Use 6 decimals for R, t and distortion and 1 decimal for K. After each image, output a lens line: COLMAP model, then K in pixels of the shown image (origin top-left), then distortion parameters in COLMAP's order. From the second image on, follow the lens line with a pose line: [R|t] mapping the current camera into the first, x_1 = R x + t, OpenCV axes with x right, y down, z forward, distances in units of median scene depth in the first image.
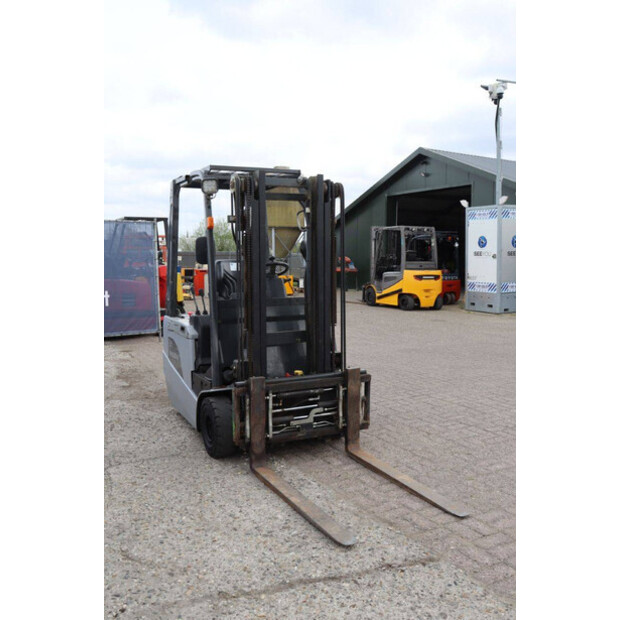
lens RADIAL K [[581.7, 0, 310.5], [0, 581.7, 313.2], [0, 0, 1]] dist [-0.060220, 0.000000]
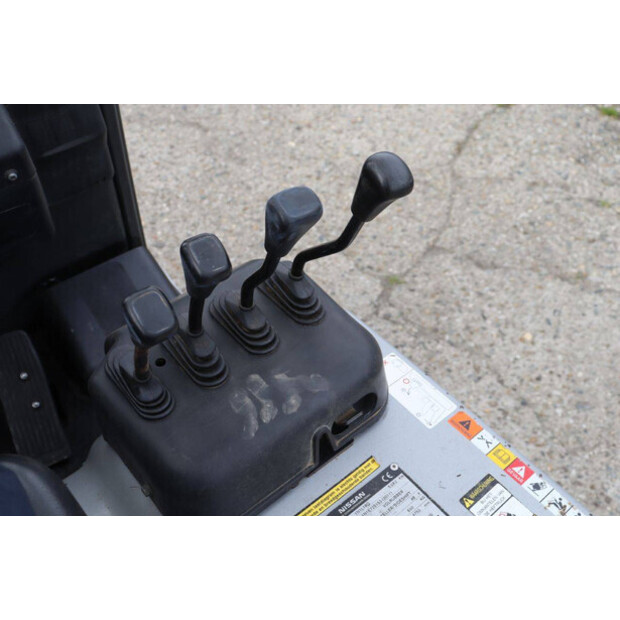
lens RADIAL K [[624.5, 0, 313.8], [0, 624.5, 315.5], [0, 0, 1]] dist [-0.063120, 0.000000]
pose [[-0.971879, 0.163472, -0.169492, -0.204776], [-0.037703, 0.602464, 0.797255, -0.144914], [0.232441, 0.781226, -0.579359, 1.356434]]
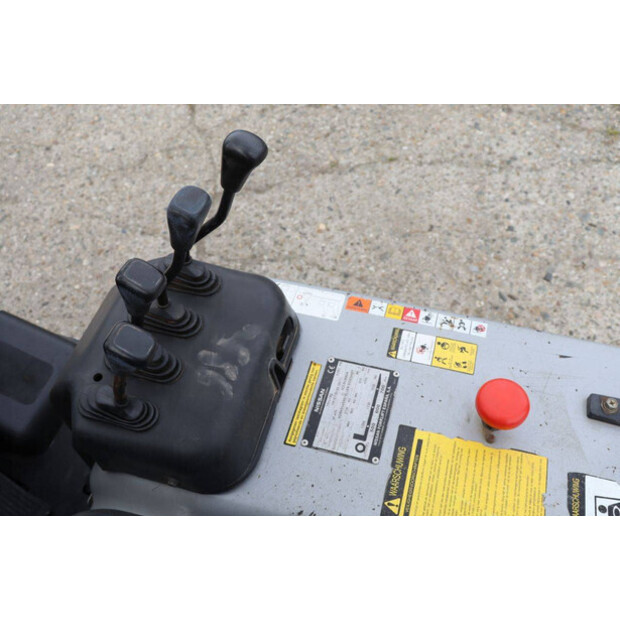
lens RADIAL K [[541.3, 0, 313.2], [0, 541.3, 314.9], [0, 0, 1]] dist [-0.144130, 0.135599]
pose [[-0.674810, 0.618916, -0.401963, -0.178904], [-0.026876, 0.523700, 0.851479, -0.152503], [0.737502, 0.585390, -0.336764, 1.345041]]
